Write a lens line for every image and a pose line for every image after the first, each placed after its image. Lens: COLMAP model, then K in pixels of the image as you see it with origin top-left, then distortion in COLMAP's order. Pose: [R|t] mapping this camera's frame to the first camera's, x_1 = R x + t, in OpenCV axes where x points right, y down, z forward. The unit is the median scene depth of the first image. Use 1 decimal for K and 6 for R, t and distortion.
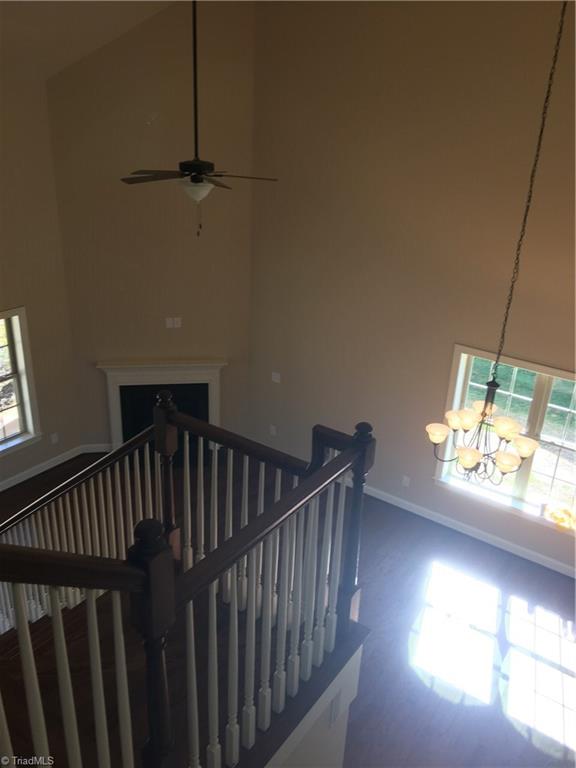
lens RADIAL K [[652.7, 0, 289.6], [0, 652.7, 387.1], [0, 0, 1]] dist [0.071801, -0.107959]
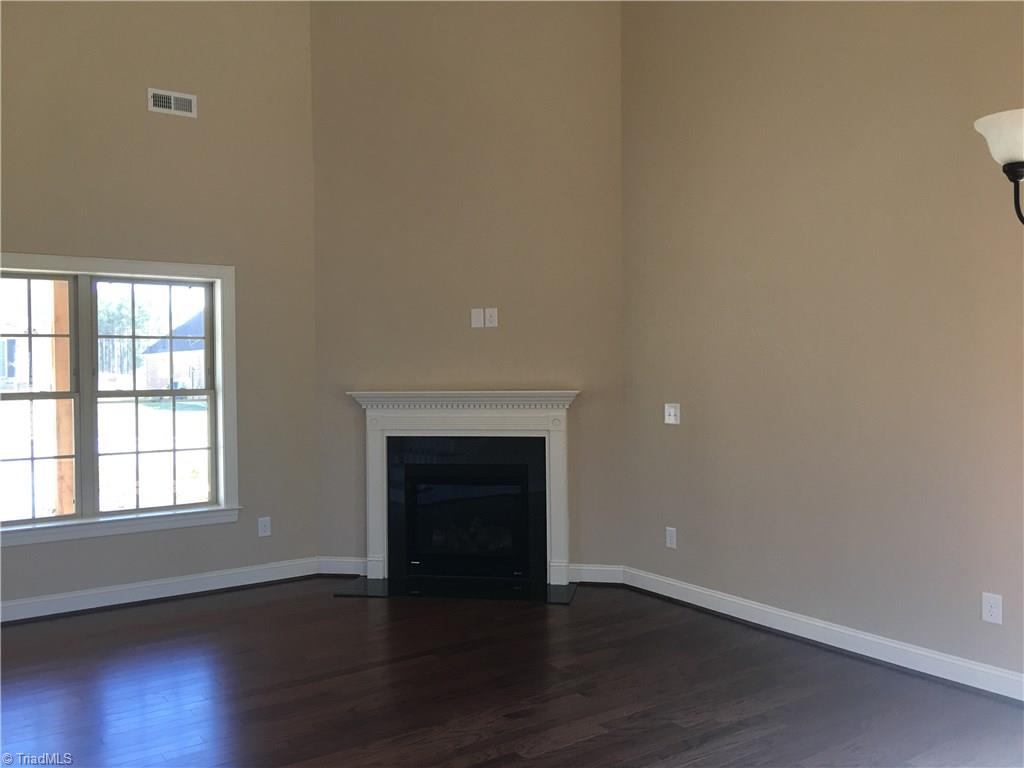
lens RADIAL K [[870.3, 0, 514.6], [0, 870.3, 381.6], [0, 0, 1]] dist [0.071801, -0.107959]
pose [[0.945813, -0.049277, -0.320952, 0.081467], [-0.090274, 0.909548, -0.405675, 0.246884], [0.311912, 0.412666, 0.855814, 0.390244]]
